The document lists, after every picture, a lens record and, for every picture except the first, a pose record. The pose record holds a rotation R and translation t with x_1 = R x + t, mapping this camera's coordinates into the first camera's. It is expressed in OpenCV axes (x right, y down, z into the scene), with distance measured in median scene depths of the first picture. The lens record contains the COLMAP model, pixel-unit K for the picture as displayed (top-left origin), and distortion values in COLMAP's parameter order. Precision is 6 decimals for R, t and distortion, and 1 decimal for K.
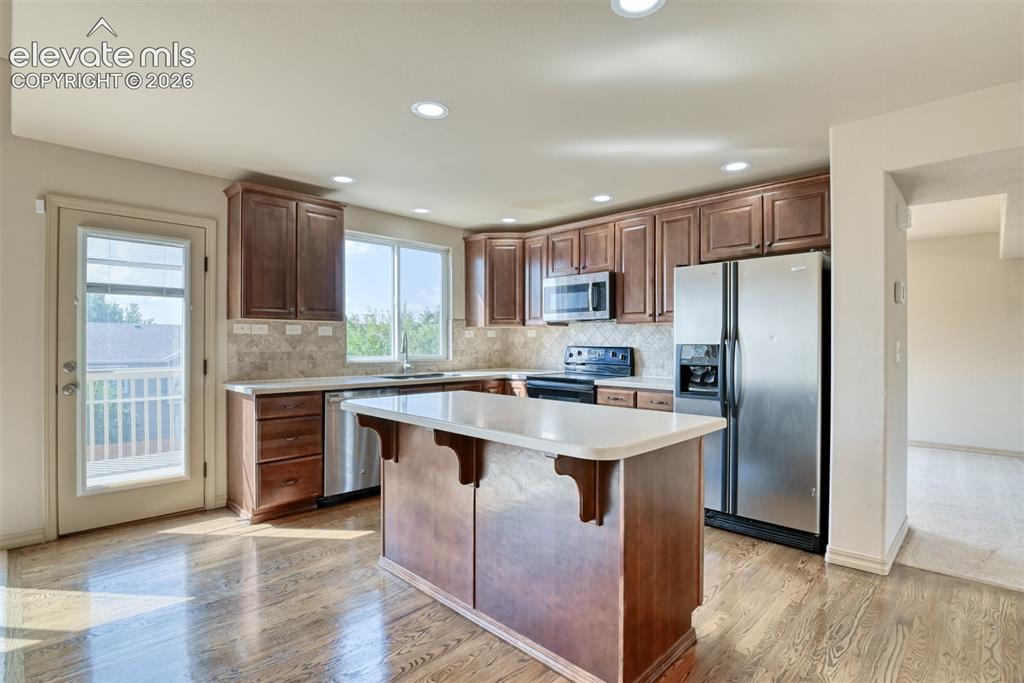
lens RADIAL K [[506.5, 0, 528.7], [0, 506.5, 346.9], [0, 0, 1]] dist [-0.022585, -0.005935]
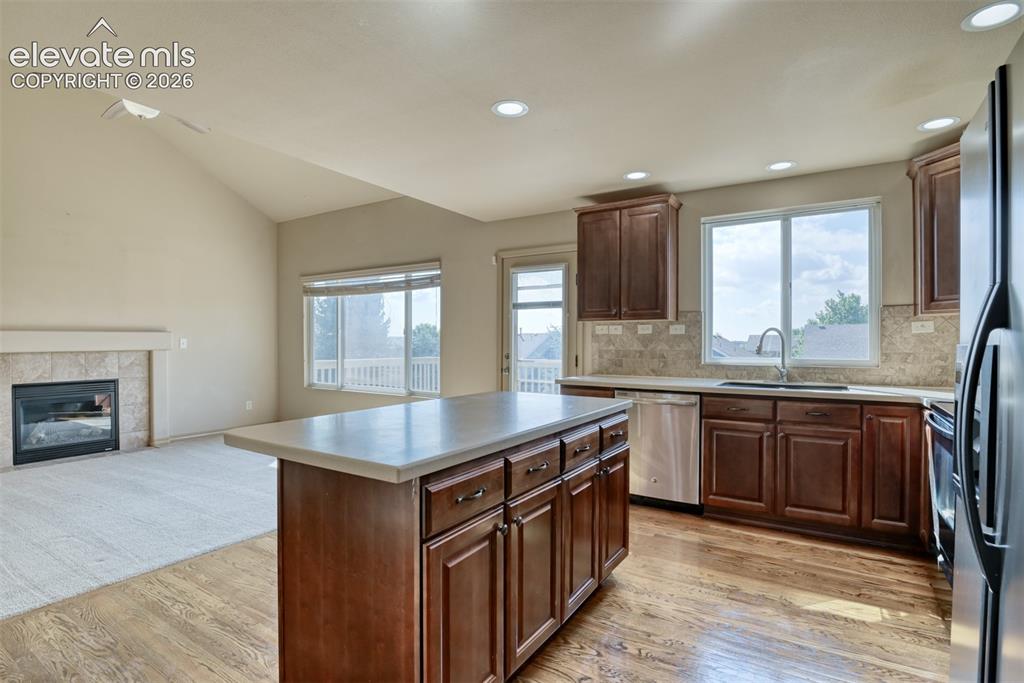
lens RADIAL K [[506.5, 0, 510.9], [0, 506.5, 345.8], [0, 0, 1]] dist [-0.022585, -0.005935]
pose [[0.177494, 0.006093, -0.984103, 0.533004], [-0.008517, 0.999953, 0.004655, -0.002514], [0.984085, 0.007556, 0.177537, 0.557461]]
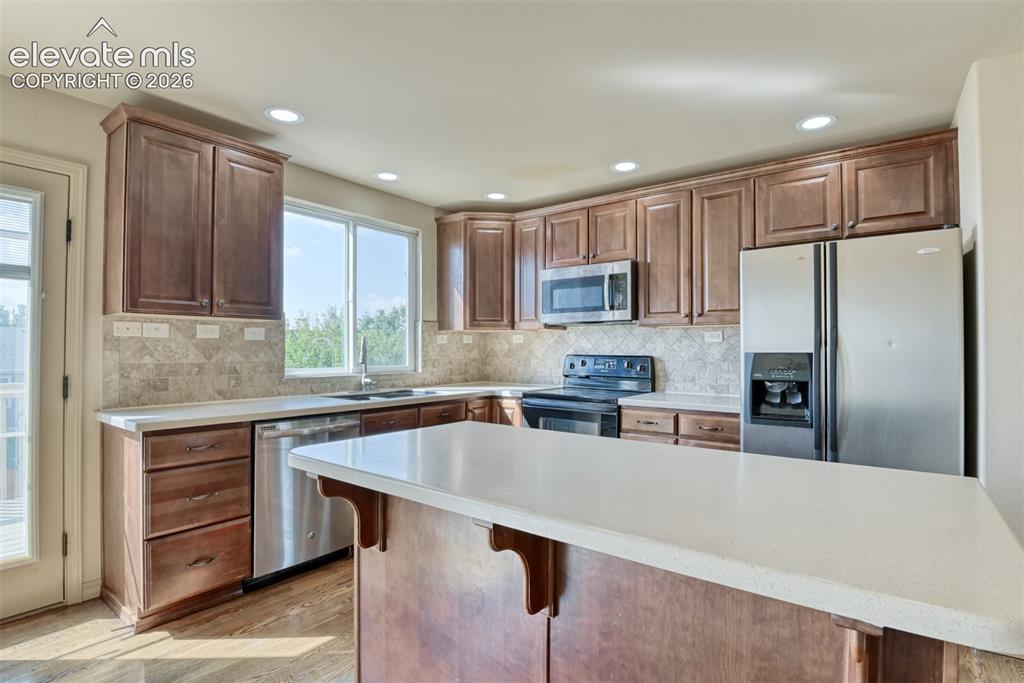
lens RADIAL K [[506.5, 0, 520.3], [0, 506.5, 347.8], [0, 0, 1]] dist [-0.022585, -0.005935]
pose [[0.993818, 0.000898, 0.111017, -0.114784], [0.000546, 0.999916, -0.012977, -0.002391], [-0.111019, 0.012958, 0.993734, 0.264851]]
